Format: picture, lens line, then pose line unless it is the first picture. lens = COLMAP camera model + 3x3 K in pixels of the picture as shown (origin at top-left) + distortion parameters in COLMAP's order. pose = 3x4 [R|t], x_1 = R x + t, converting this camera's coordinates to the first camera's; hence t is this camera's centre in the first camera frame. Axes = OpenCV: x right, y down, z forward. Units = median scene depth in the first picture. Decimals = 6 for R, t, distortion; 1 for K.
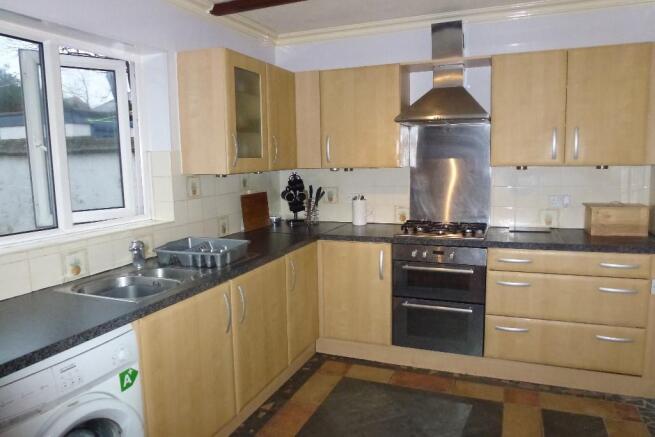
lens RADIAL K [[459.5, 0, 327.5], [0, 459.5, 218.5], [0, 0, 1]] dist [-0.047809, 0.000105]
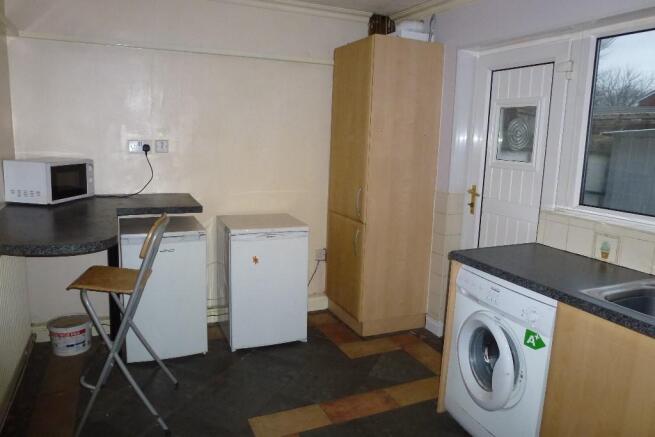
lens RADIAL K [[459.5, 0, 327.5], [0, 459.5, 218.5], [0, 0, 1]] dist [-0.047809, 0.000105]
pose [[-0.687270, 0.167506, -0.706825, 0.630447], [-0.070889, 0.952939, 0.294759, -0.216477], [0.722935, 0.252685, -0.643052, 1.276898]]
